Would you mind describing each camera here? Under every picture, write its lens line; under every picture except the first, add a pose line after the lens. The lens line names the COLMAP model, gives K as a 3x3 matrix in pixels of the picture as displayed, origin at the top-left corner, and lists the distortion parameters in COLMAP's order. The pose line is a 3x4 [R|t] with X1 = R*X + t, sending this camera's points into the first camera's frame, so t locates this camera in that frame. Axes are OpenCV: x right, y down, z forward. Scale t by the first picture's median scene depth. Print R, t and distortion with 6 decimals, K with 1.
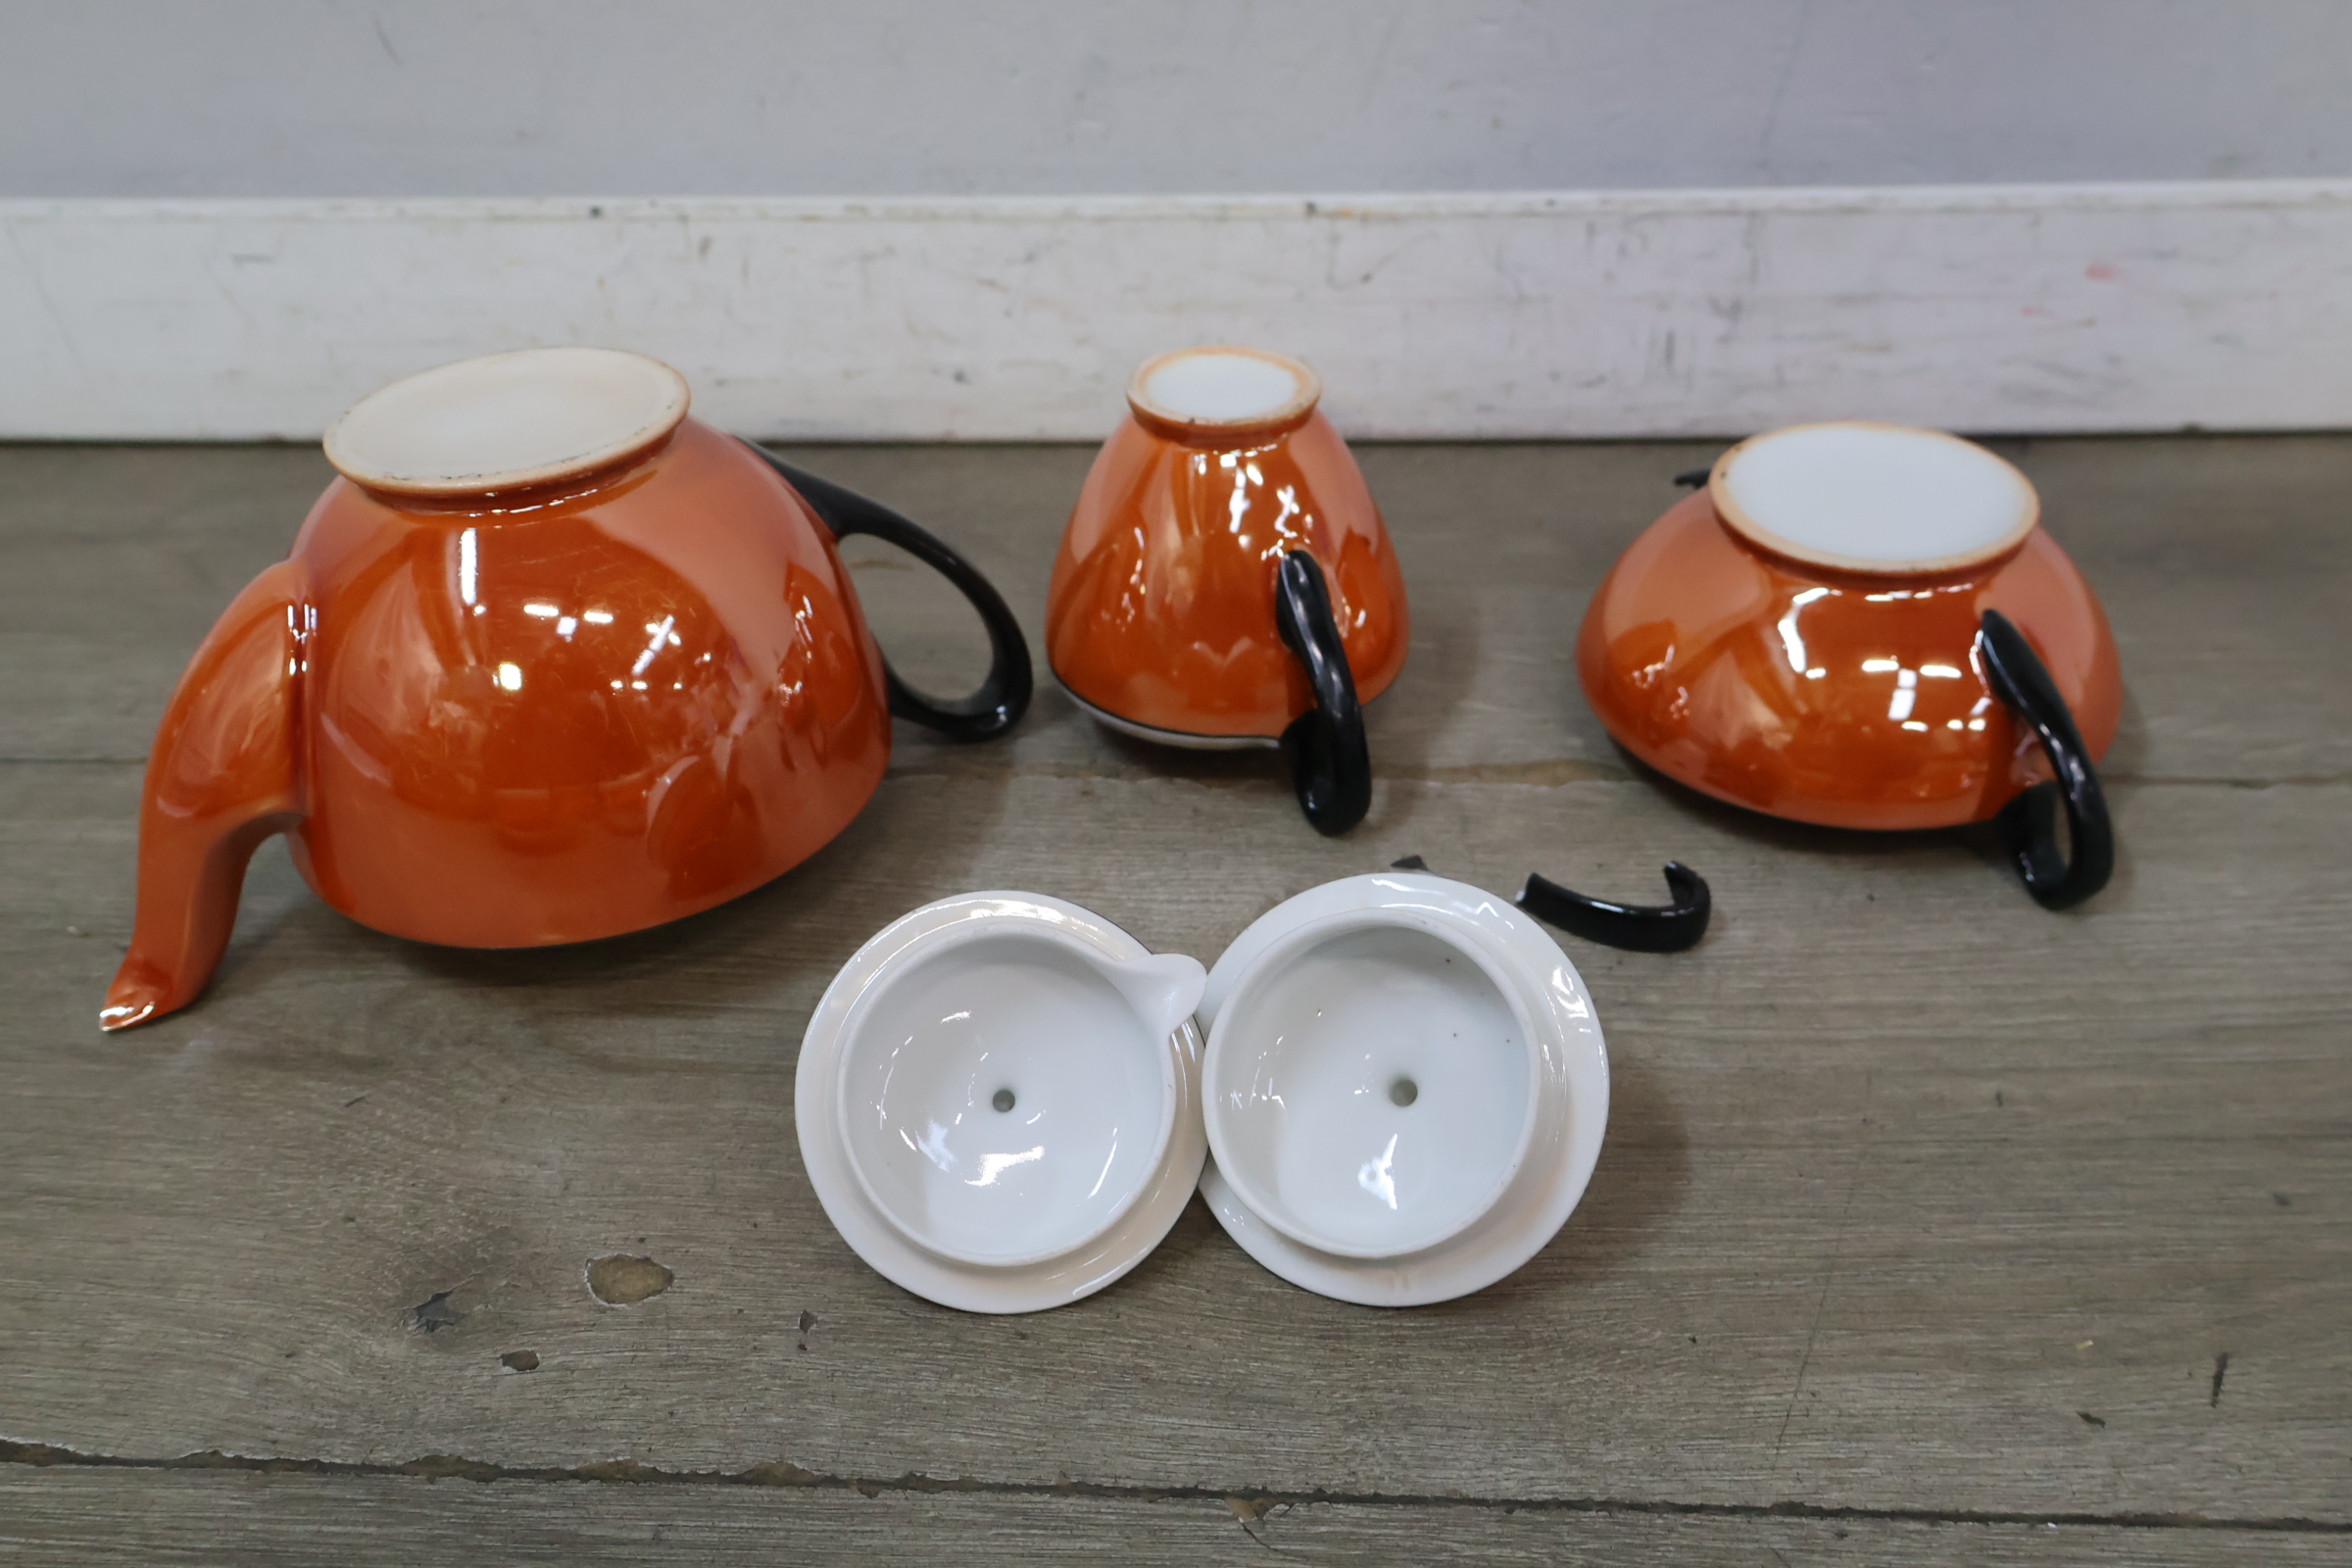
lens RADIAL K [[2196.0, 0, 1178.7], [0, 2196.0, 789.8], [0, 0, 1]] dist [0.017675, 0.000000]
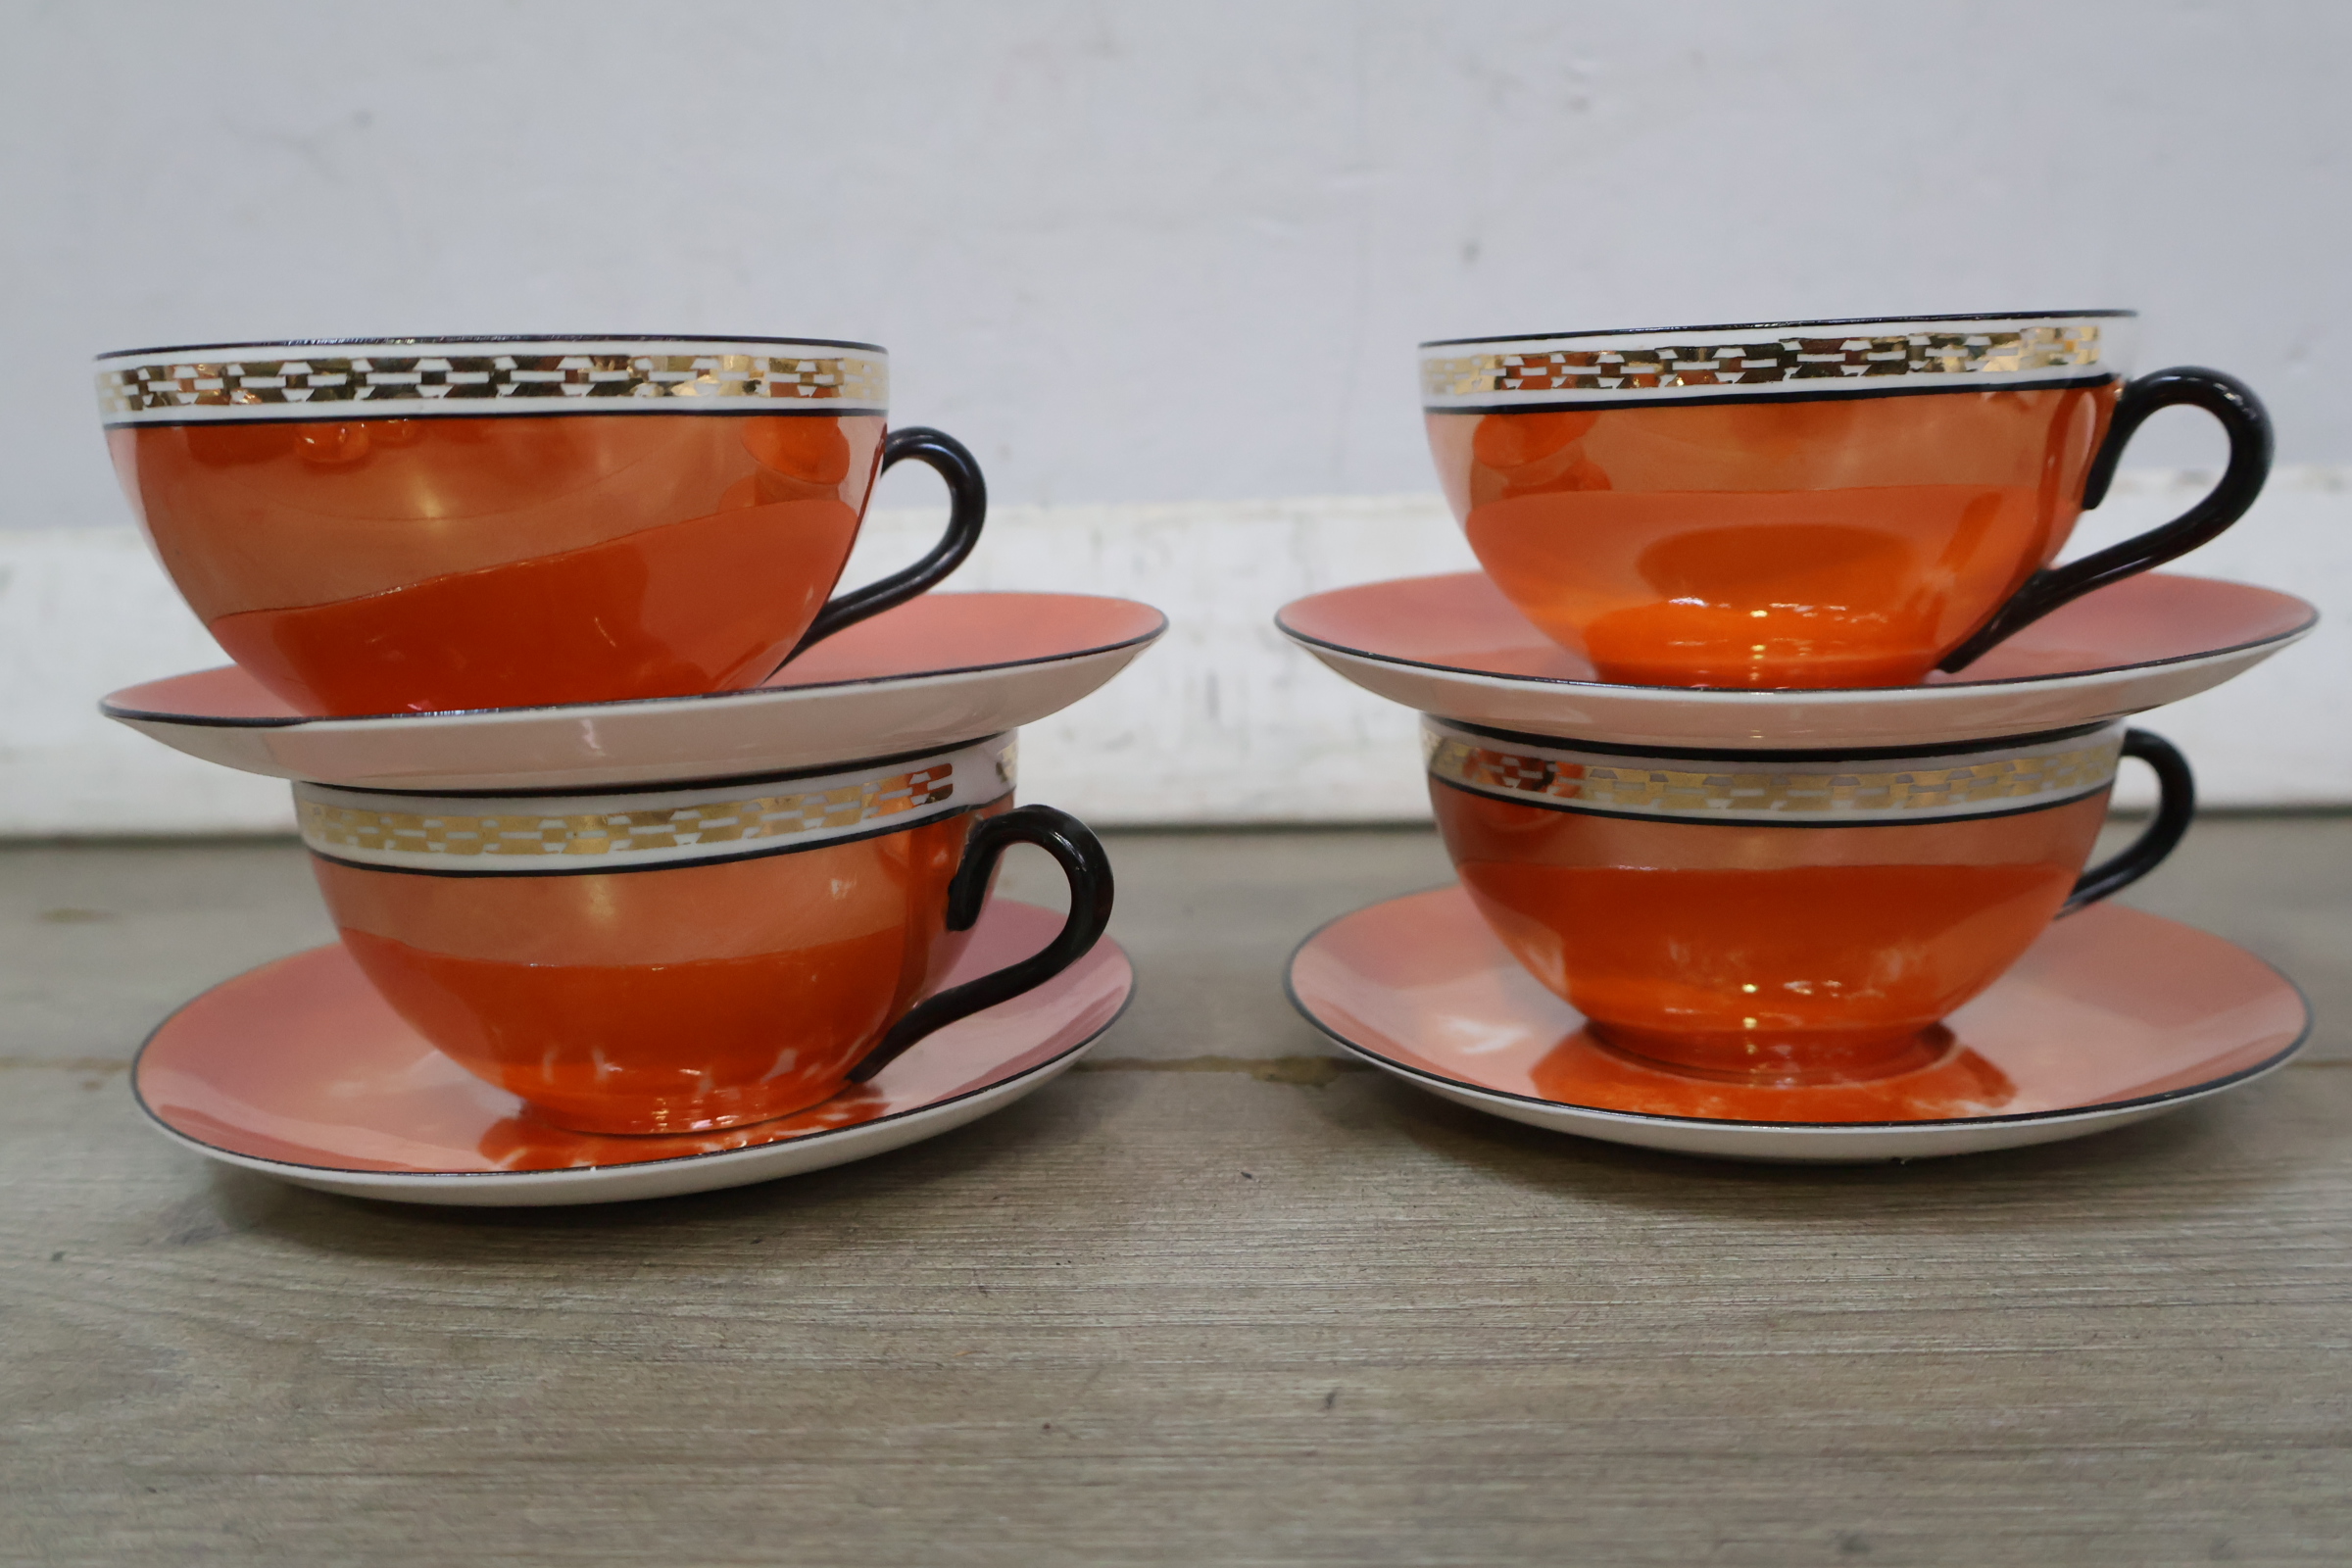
lens RADIAL K [[2196.0, 0, 1170.6], [0, 2196.0, 793.9], [0, 0, 1]] dist [0.017675, 0.000000]
pose [[0.998999, 0.001347, -0.044705, 0.328830], [-0.020490, 0.902270, -0.430684, 0.213451], [0.039756, 0.431170, 0.901395, 0.445461]]
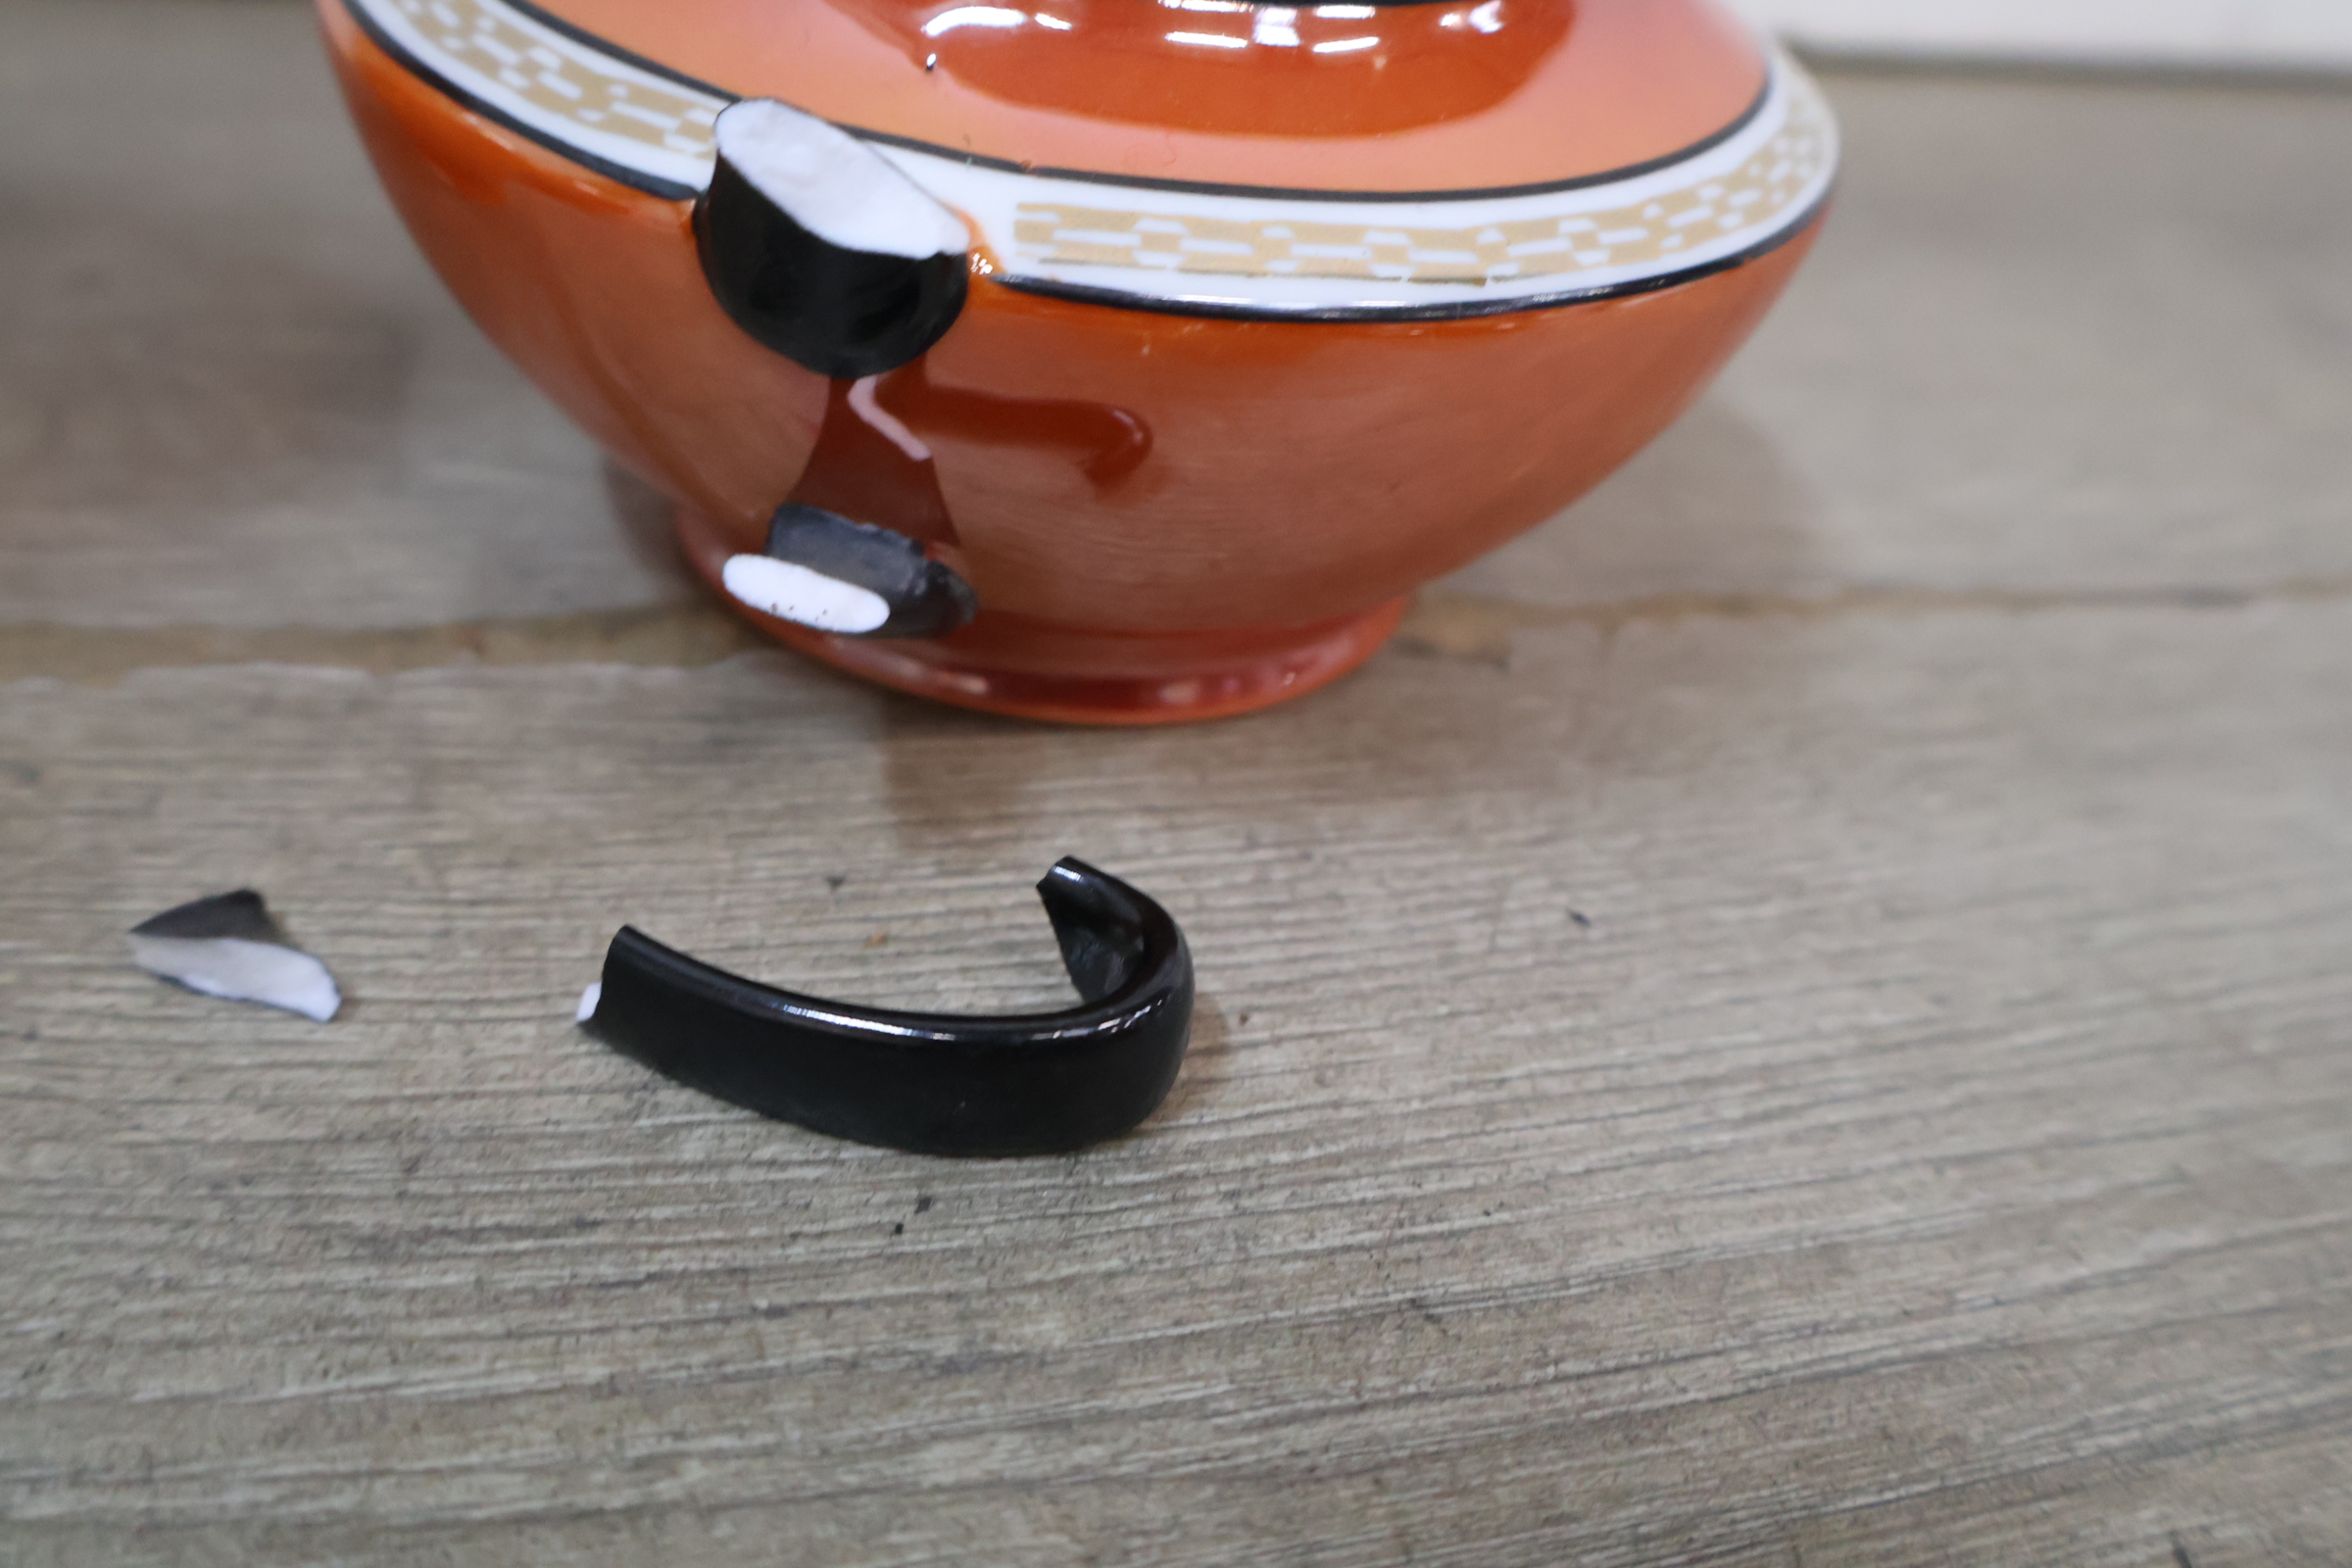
lens RADIAL K [[2196.0, 0, 1165.1], [0, 2196.0, 780.4], [0, 0, 1]] dist [0.017675, 0.000000]
pose [[0.936537, -0.056005, 0.346067, 0.129606], [0.054155, 0.998420, 0.015021, 0.017607], [-0.346361, 0.004674, 0.938090, 0.700118]]
